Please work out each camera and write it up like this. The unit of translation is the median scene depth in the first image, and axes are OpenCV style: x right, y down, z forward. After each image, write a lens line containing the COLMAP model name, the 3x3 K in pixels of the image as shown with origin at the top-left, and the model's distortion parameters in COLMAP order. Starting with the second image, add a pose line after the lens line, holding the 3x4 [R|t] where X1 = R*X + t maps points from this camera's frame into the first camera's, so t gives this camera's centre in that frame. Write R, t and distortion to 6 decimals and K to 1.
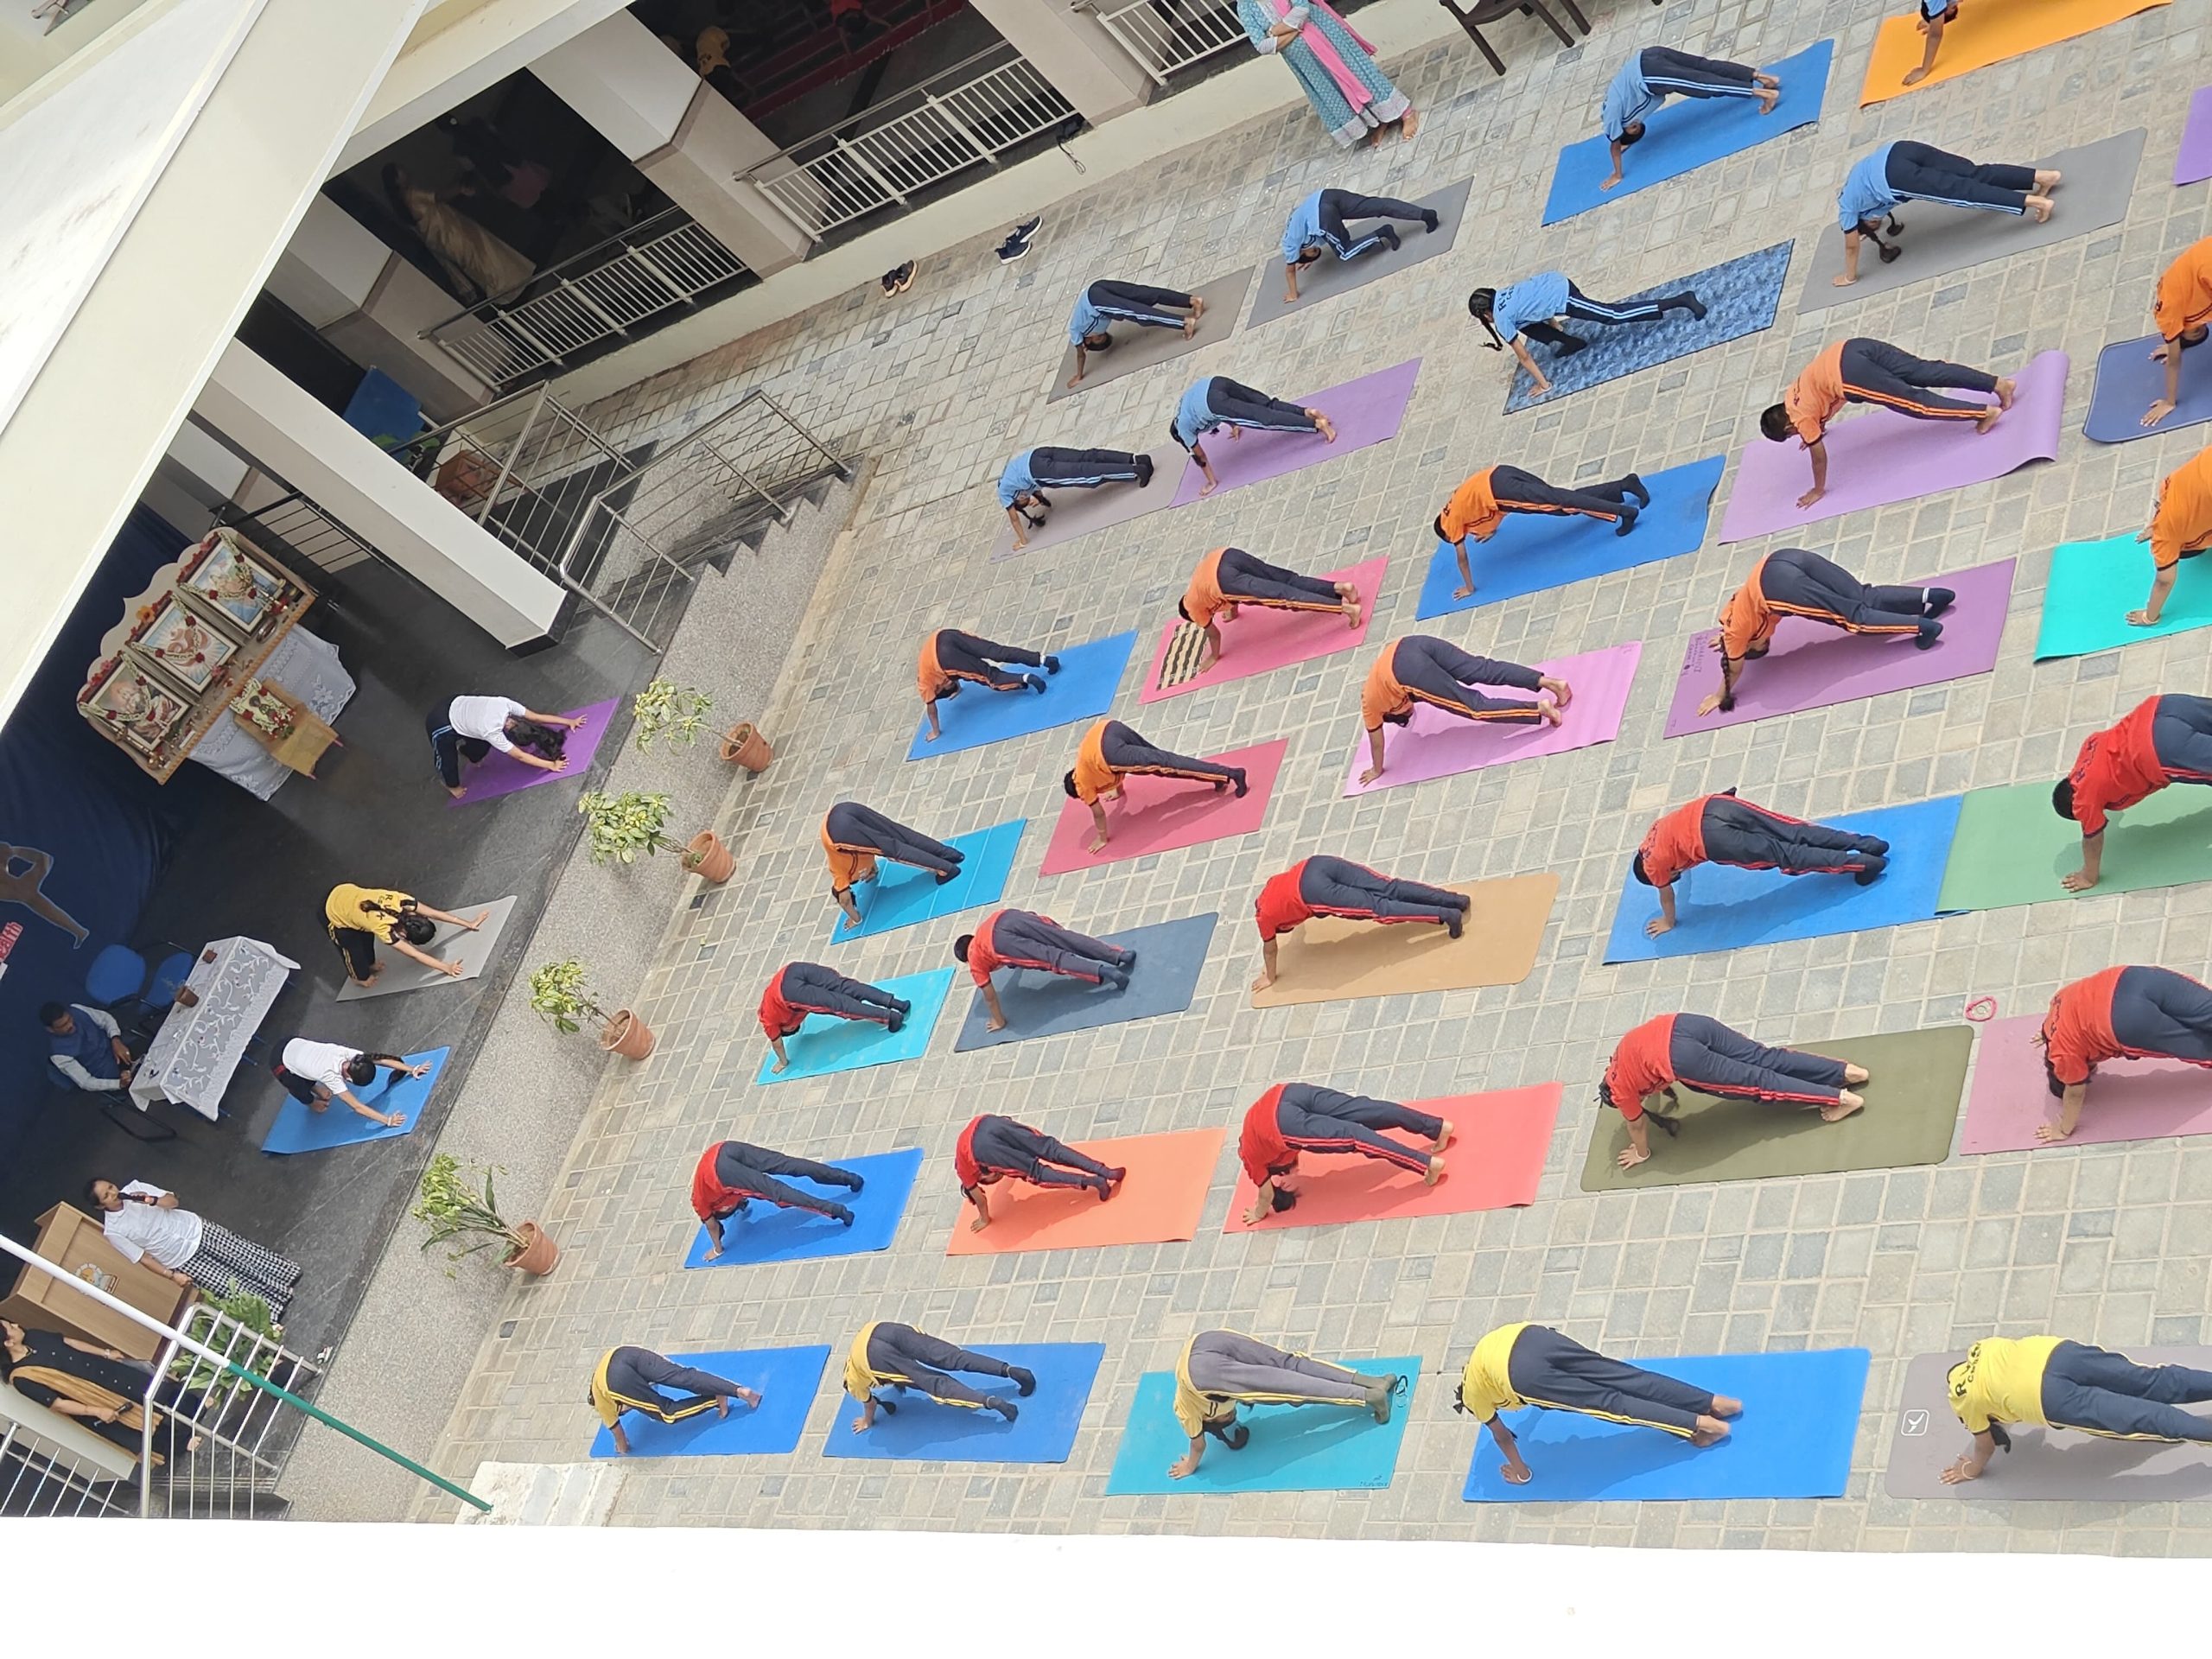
lens RADIAL K [[3114.8, 0, 1095.0], [0, 3114.8, 868.7], [0, 0, 1]] dist [0.141090, -0.483794]
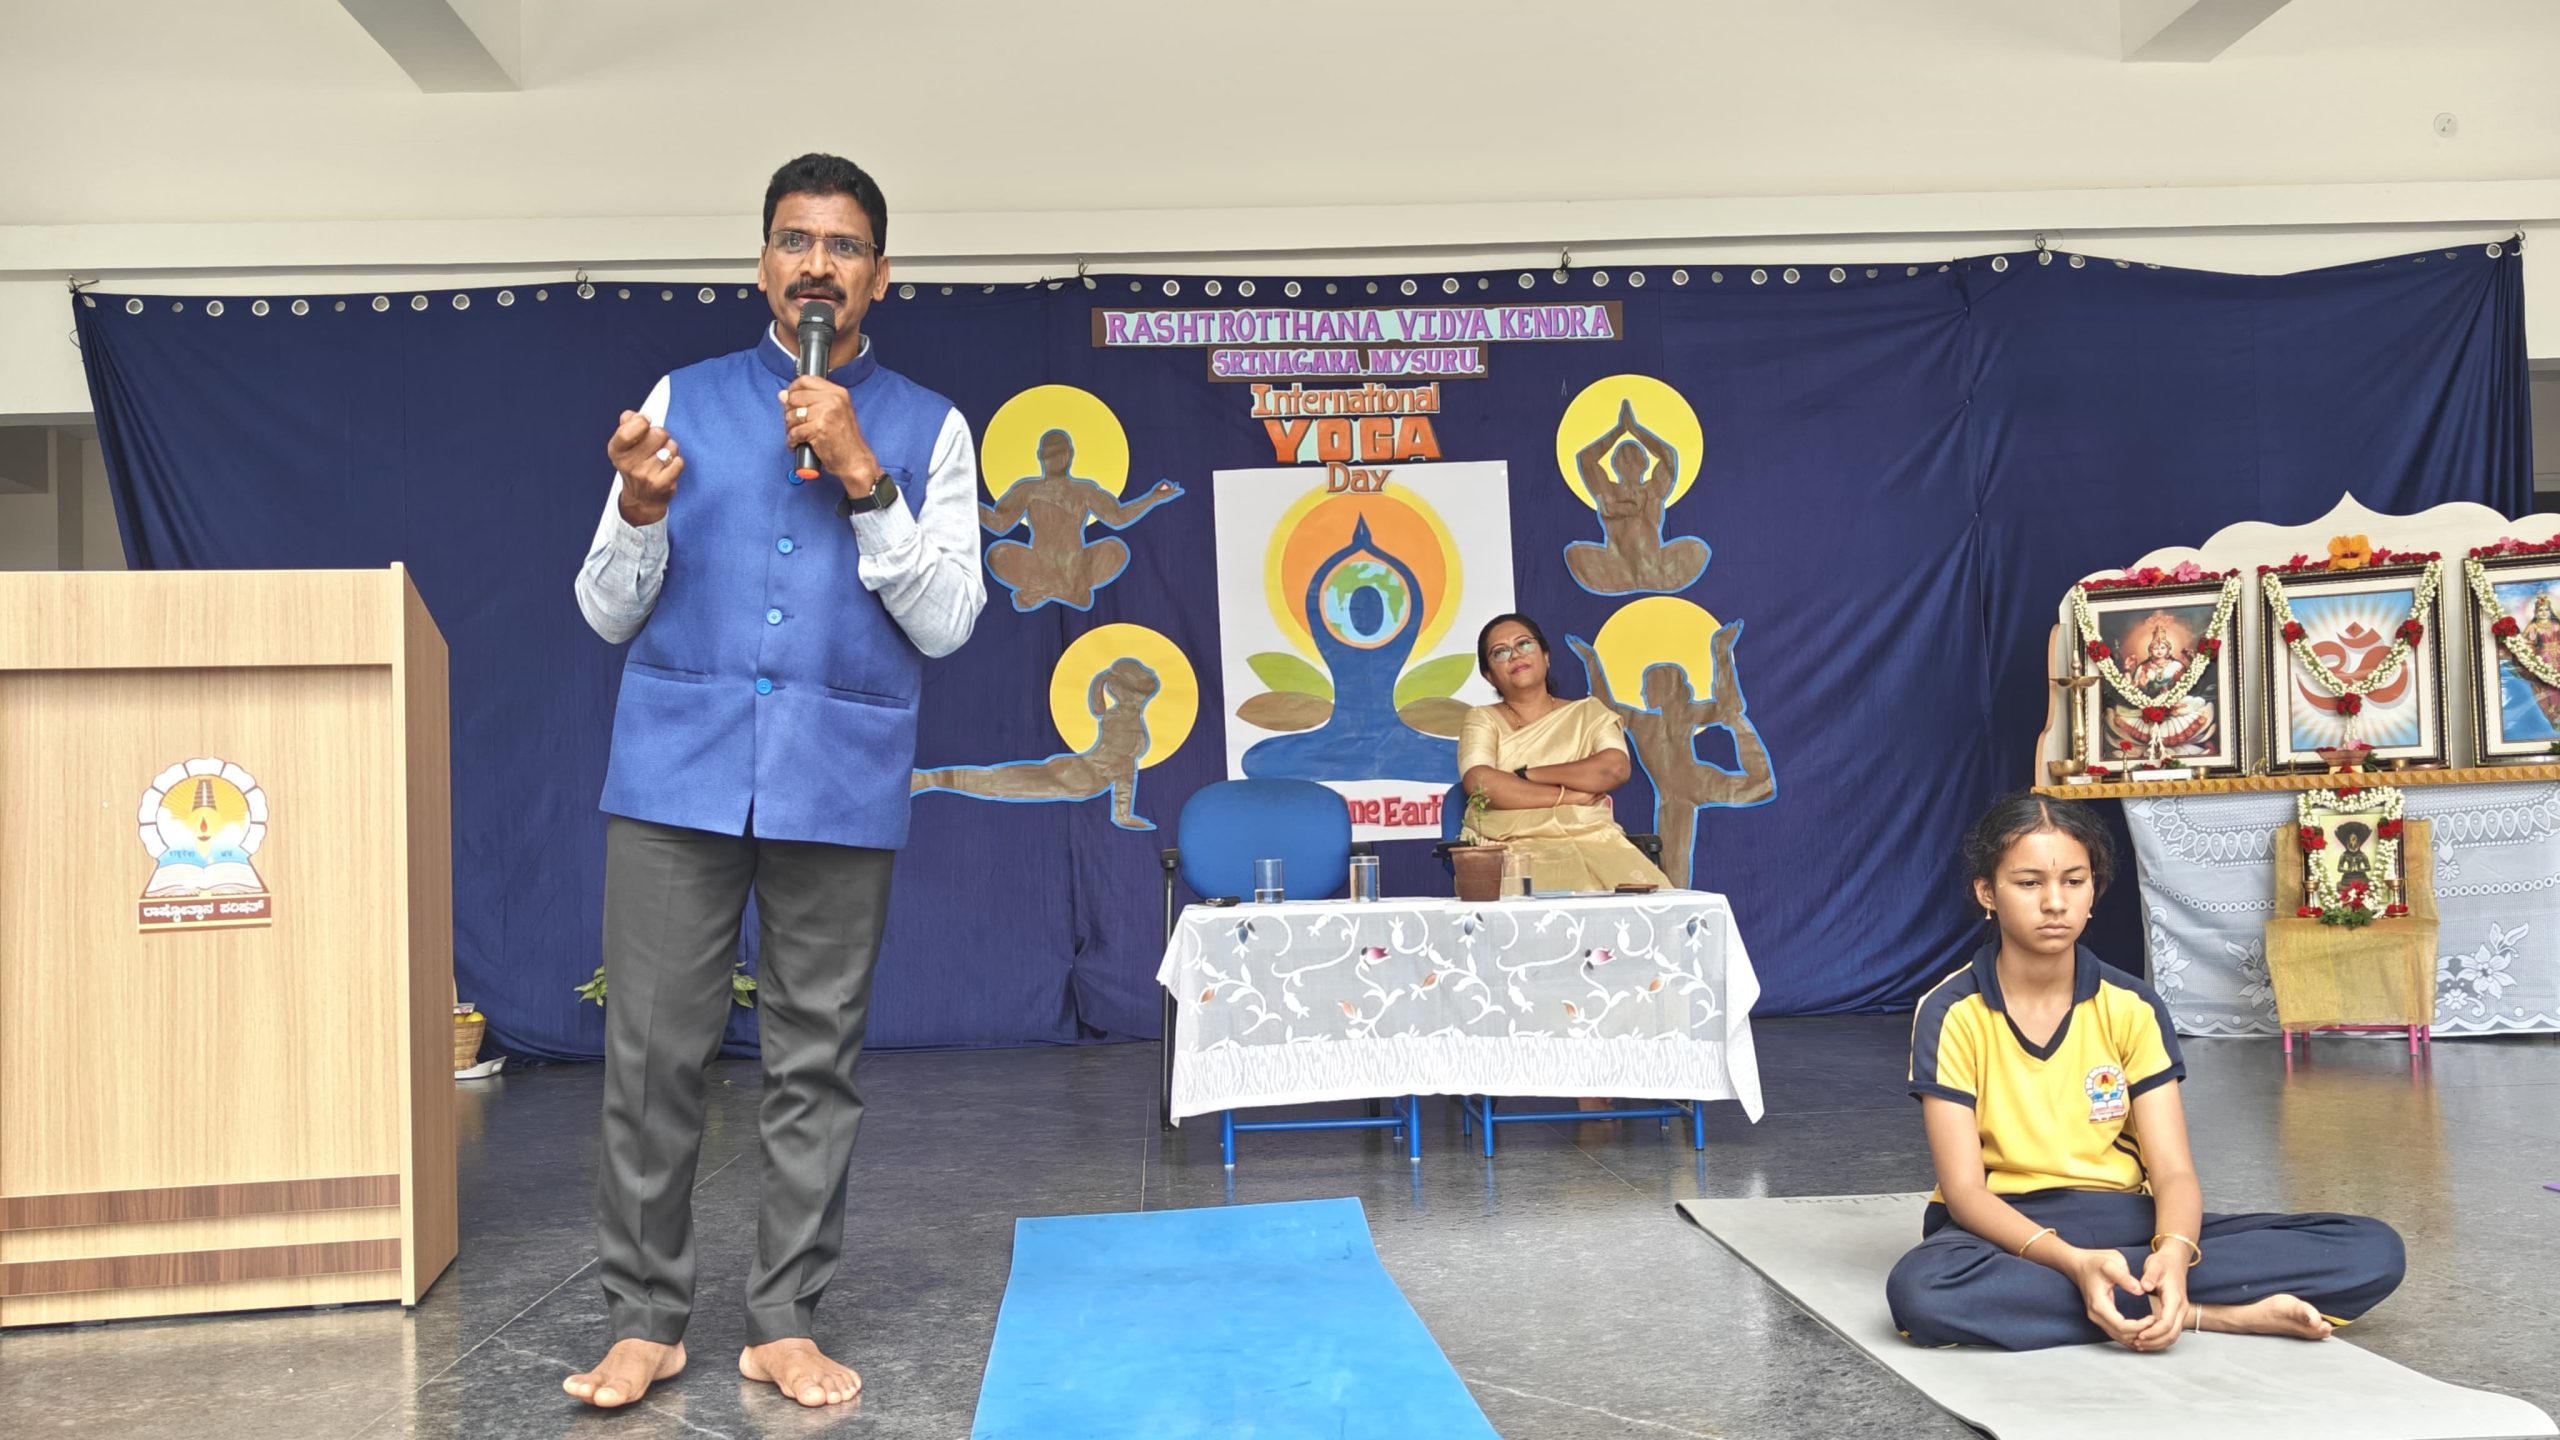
lens RADIAL K [[2319.3, 0, 1273.2], [0, 2319.3, 731.4], [0, 0, 1]] dist [0.080995, -0.210447]
pose [[0.371075, 0.618758, -0.692417, -0.164553], [-0.820064, 0.568187, 0.068261, 0.040055], [0.435659, 0.542496, 0.718261, 0.965581]]
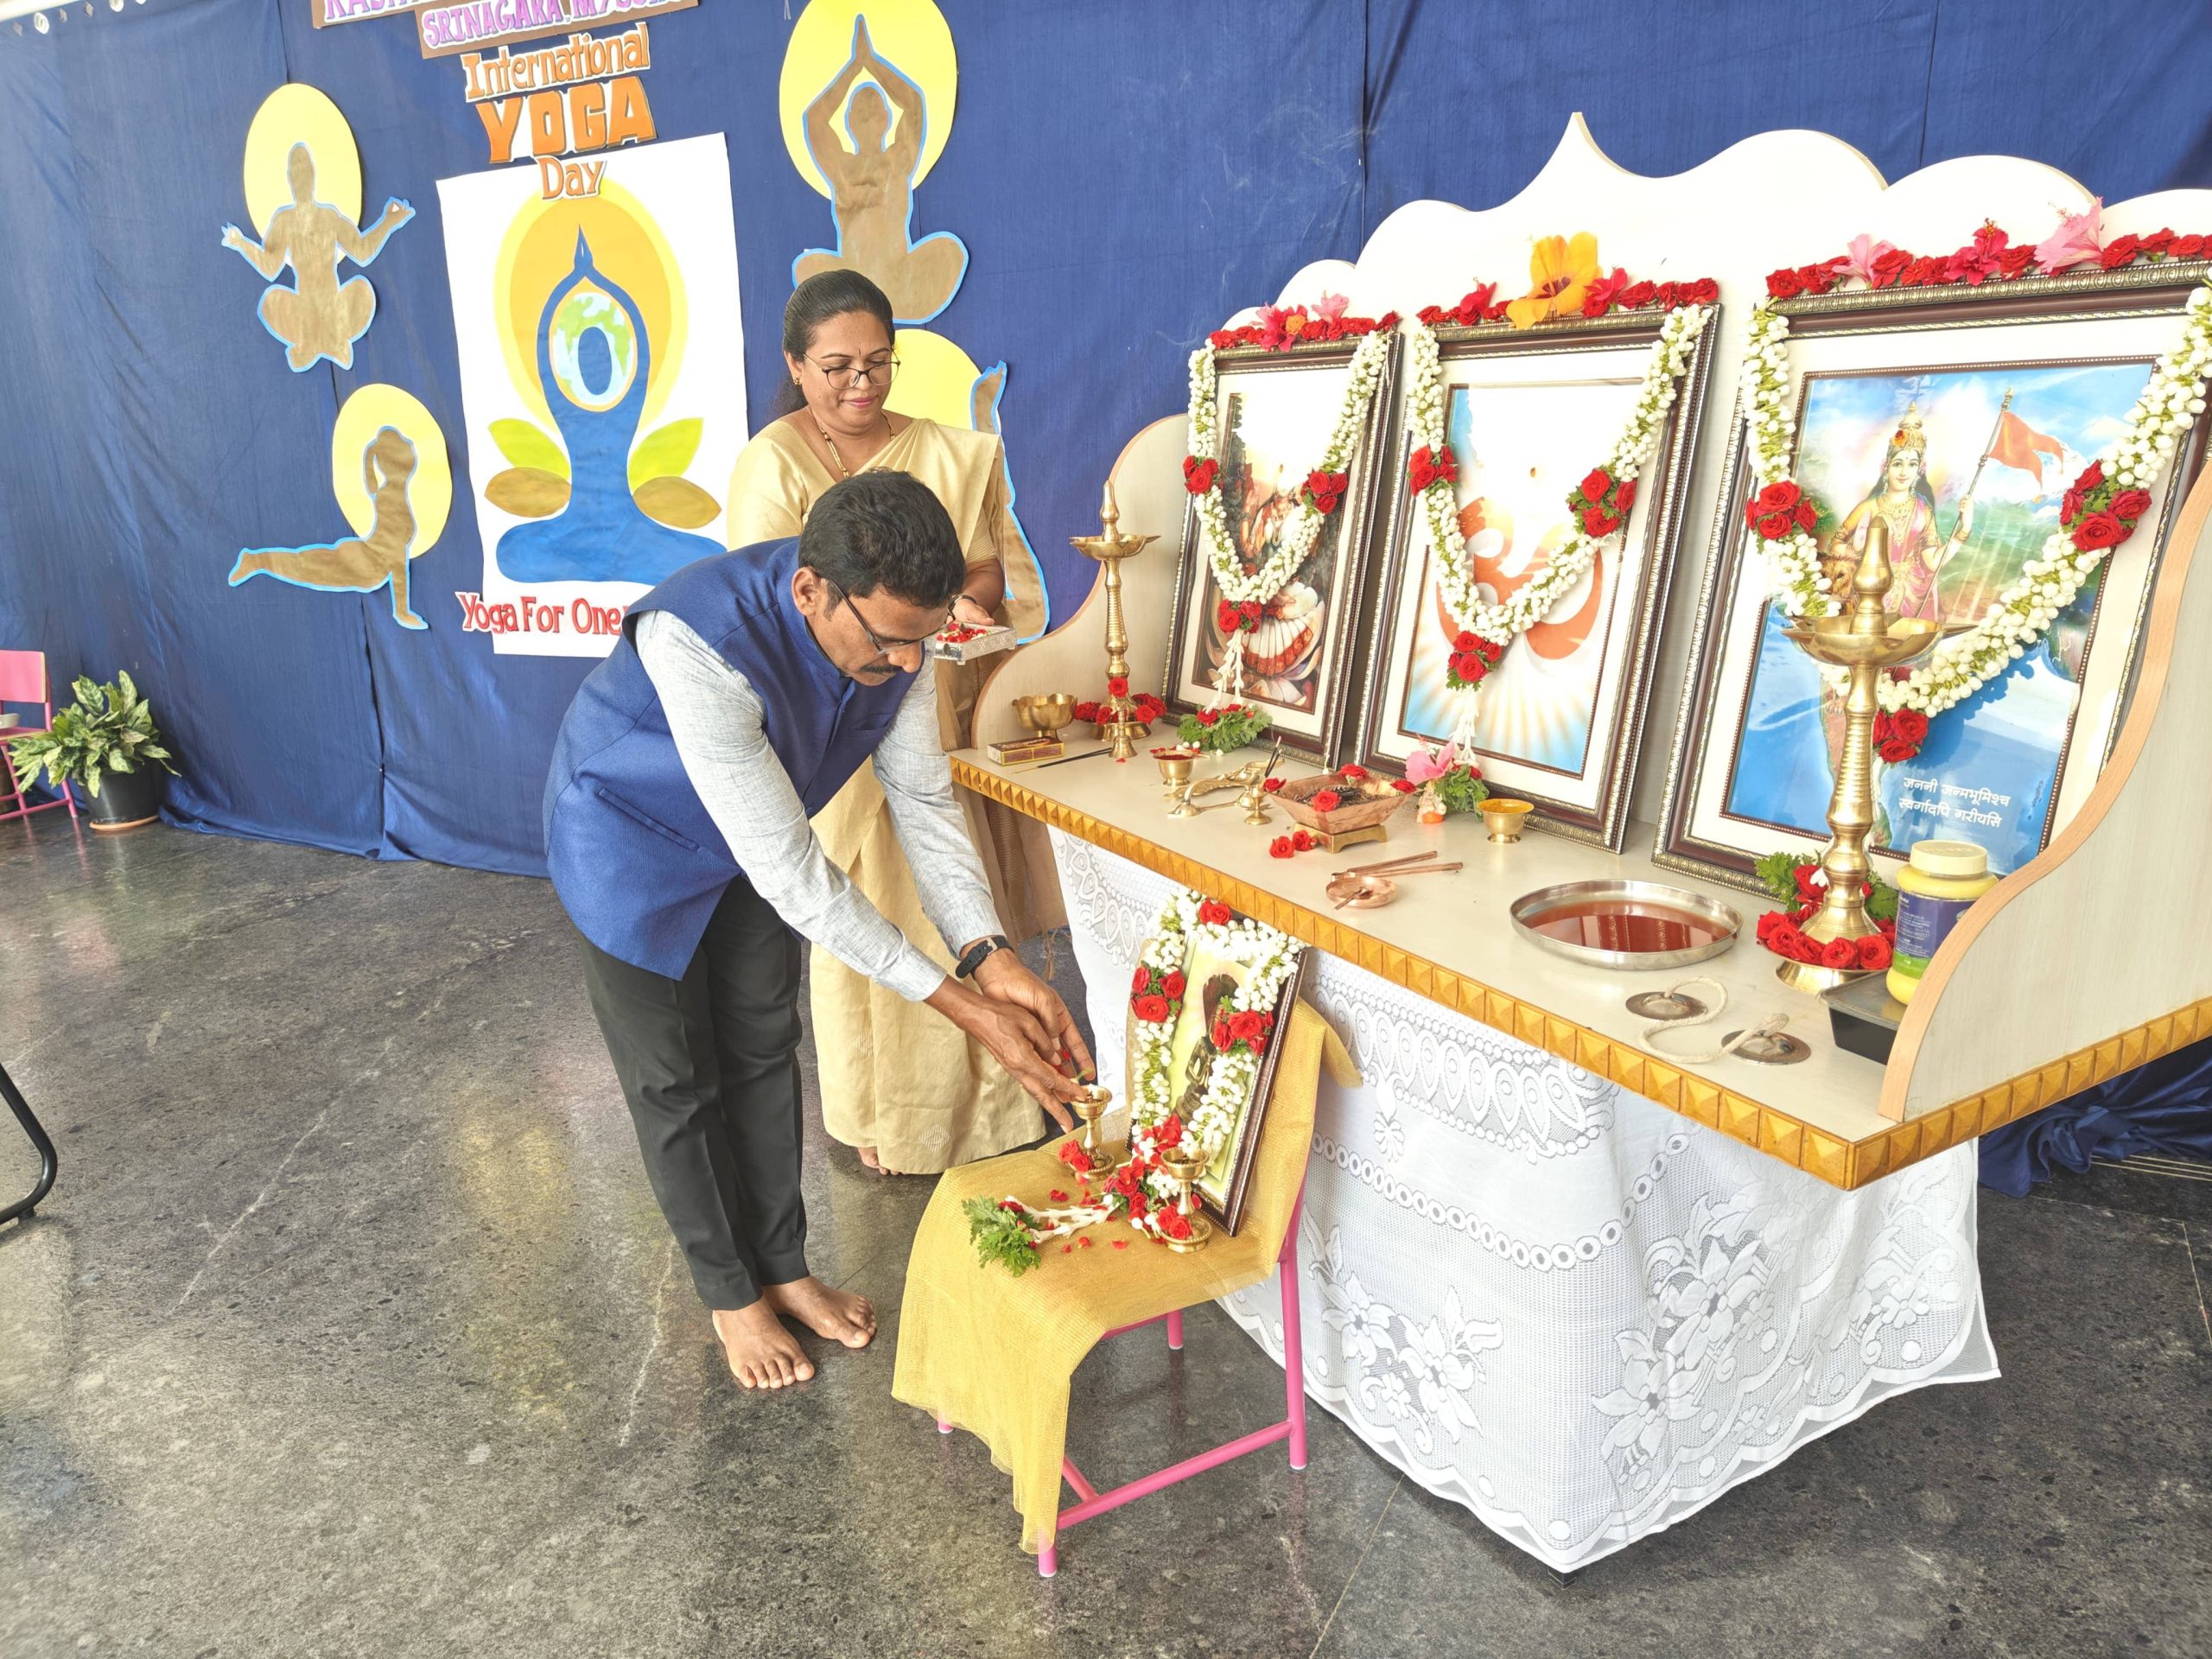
lens RADIAL K [[1559.8, 0, 1127.9], [0, 1559.8, 824.9], [0, 0, 1]] dist [0.027732, -0.035906]
pose [[0.005581, 0.844425, -0.535645, -0.306690], [-0.646074, 0.411891, 0.642599, -0.145030], [0.763254, 0.342480, 0.547860, 1.259176]]
